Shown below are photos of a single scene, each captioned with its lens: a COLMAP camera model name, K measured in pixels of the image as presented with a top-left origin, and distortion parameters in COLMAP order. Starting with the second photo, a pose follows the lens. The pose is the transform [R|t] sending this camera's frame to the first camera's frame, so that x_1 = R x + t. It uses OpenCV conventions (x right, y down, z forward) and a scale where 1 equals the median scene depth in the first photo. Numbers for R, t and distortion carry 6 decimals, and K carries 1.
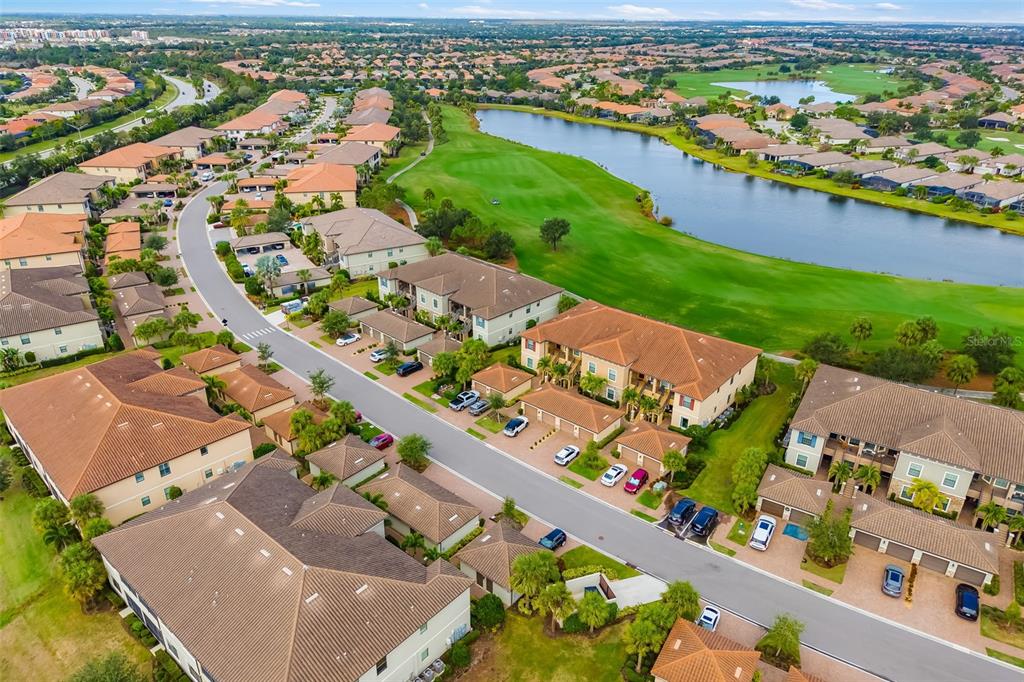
lens RADIAL K [[731.5, 0, 512.0], [0, 731.5, 341.0], [0, 0, 1]] dist [0.001052, 0.000878]
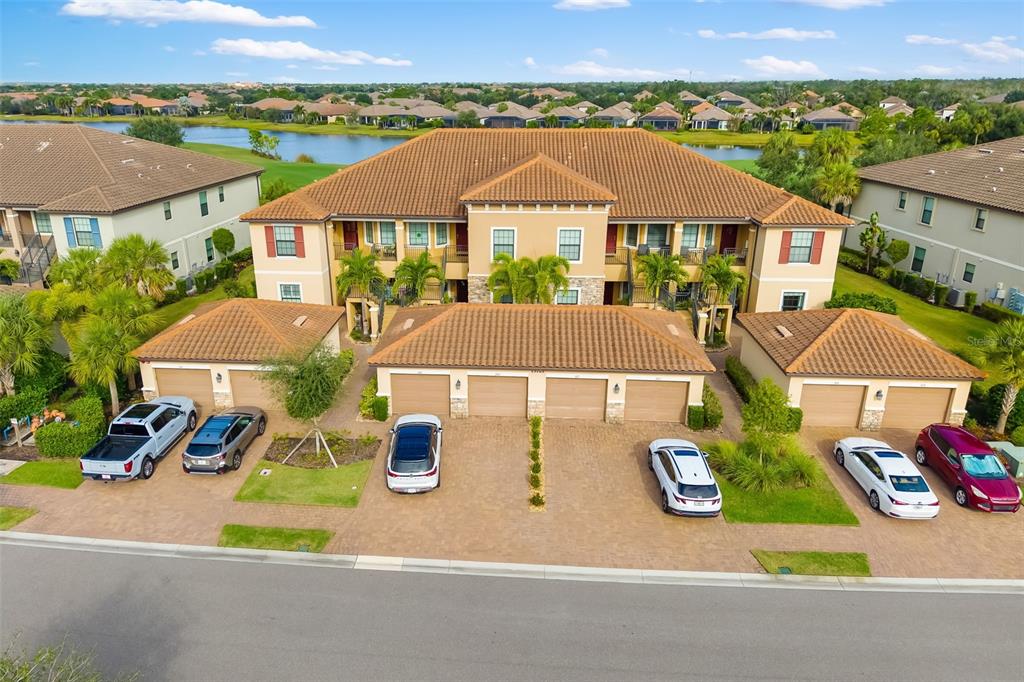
lens RADIAL K [[731.5, 0, 512.0], [0, 731.5, 341.0], [0, 0, 1]] dist [0.001052, 0.000878]
pose [[0.798449, -0.225526, 0.558227, -0.097214], [0.268615, 0.963235, 0.004942, 0.083070], [-0.538818, 0.146002, 0.829674, 0.727414]]
